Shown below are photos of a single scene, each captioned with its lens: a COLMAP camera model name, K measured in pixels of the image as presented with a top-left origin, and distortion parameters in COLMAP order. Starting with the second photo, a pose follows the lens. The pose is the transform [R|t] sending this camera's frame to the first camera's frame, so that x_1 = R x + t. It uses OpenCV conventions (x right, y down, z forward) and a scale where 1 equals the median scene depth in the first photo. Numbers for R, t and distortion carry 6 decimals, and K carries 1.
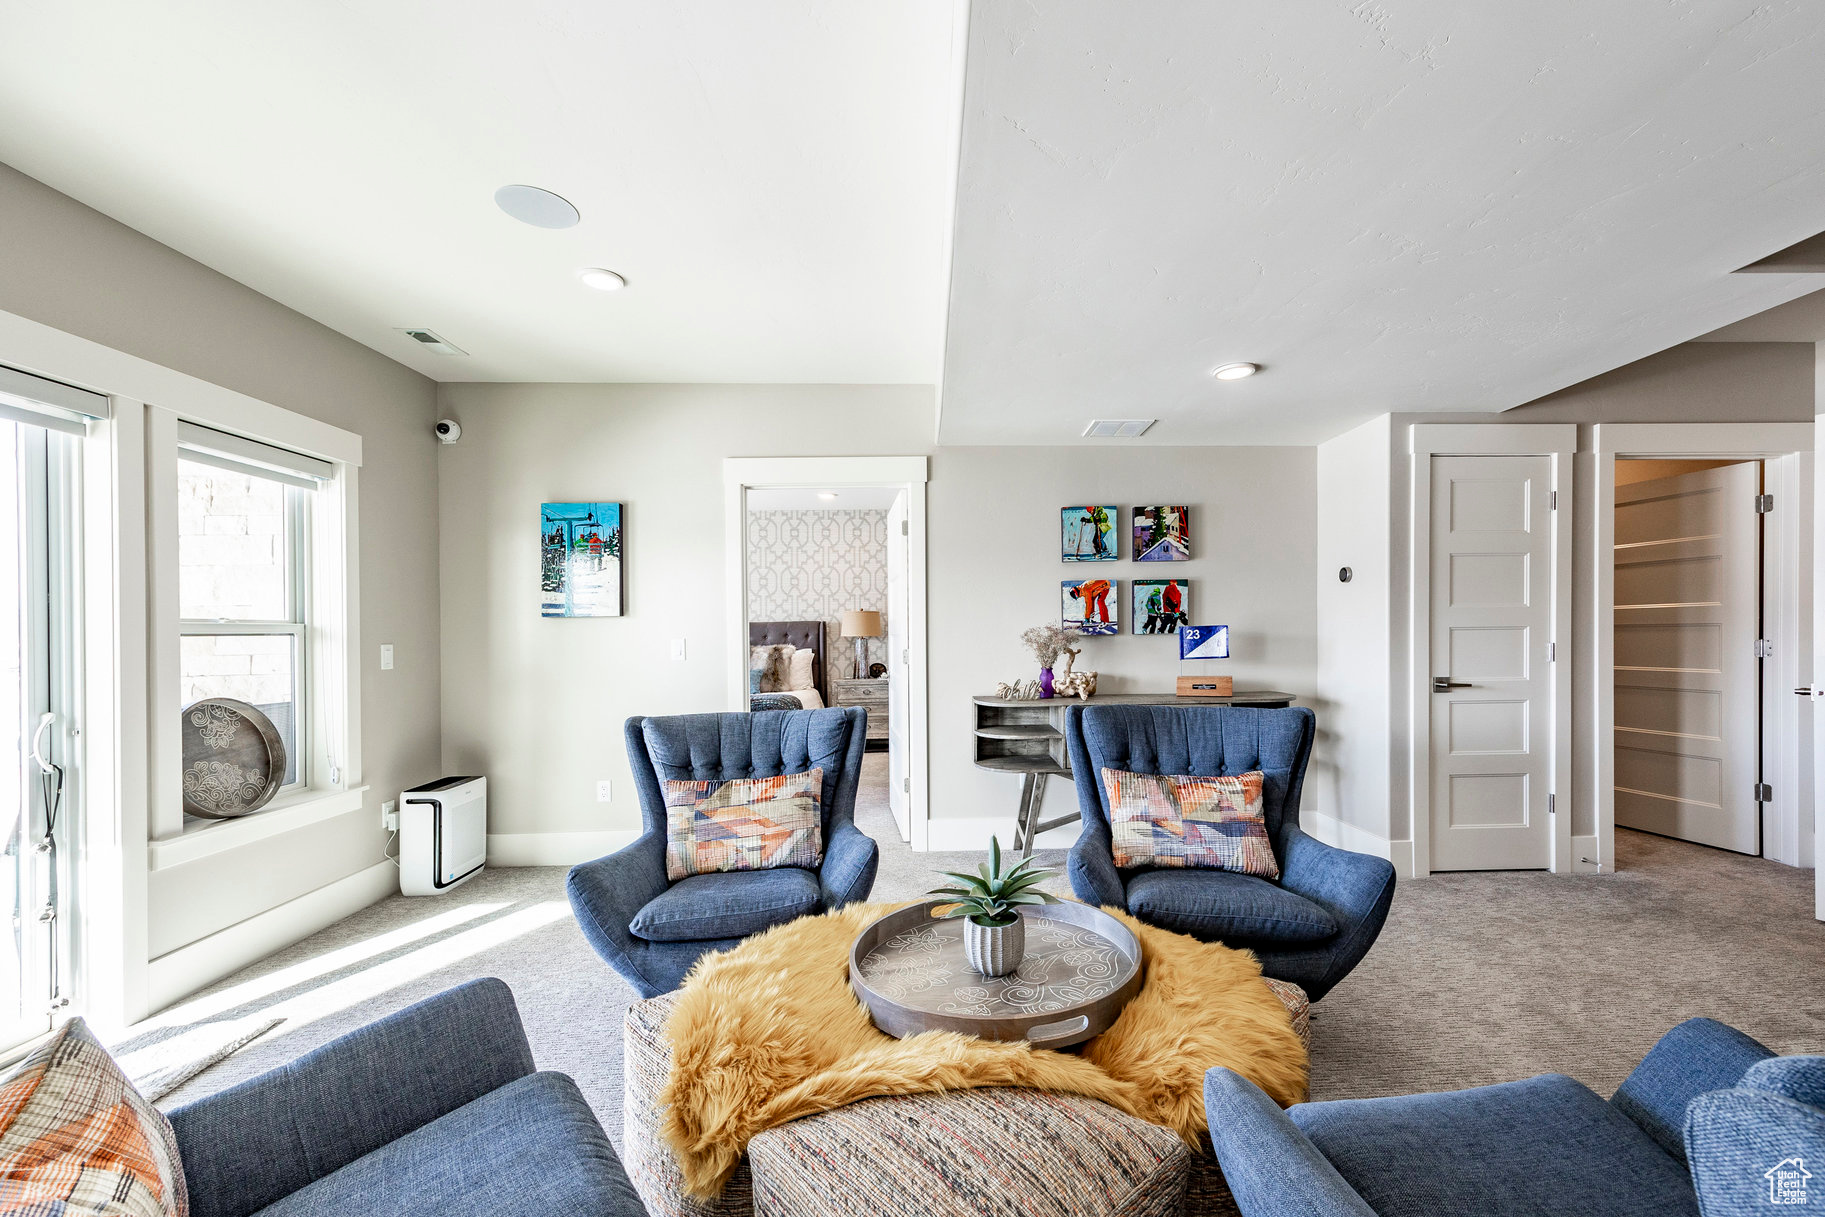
lens RADIAL K [[728.2, 0, 914.9], [0, 728.2, 635.9], [0, 0, 1]] dist [0.013420, -0.000223]
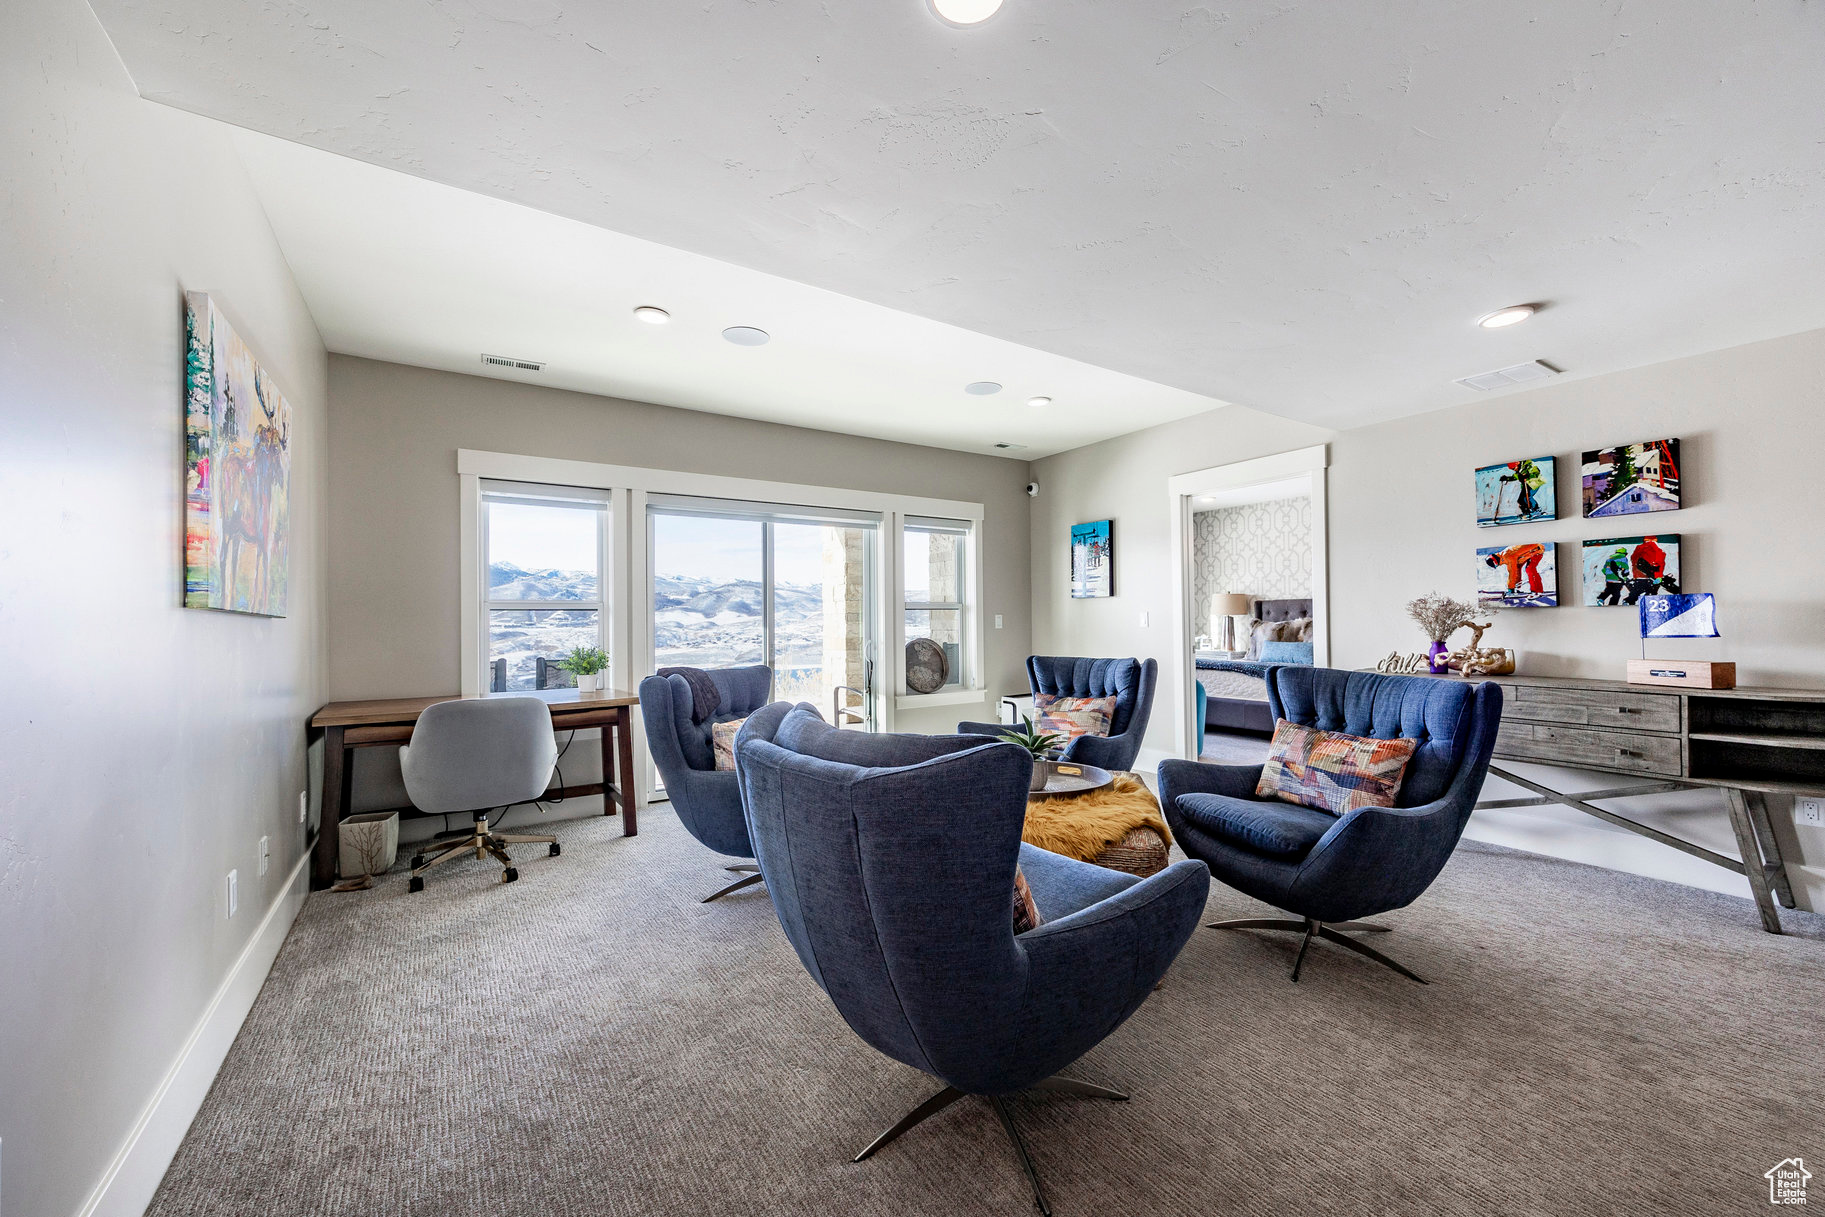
lens RADIAL K [[727.6, 0, 918.7], [0, 727.6, 609.9], [0, 0, 1]] dist [-0.001388, -0.000330]
pose [[0.503909, -0.002741, -0.863753, 0.638088], [-0.001001, 0.999992, -0.003758, 0.005942], [0.863756, 0.002758, 0.503902, -0.069187]]
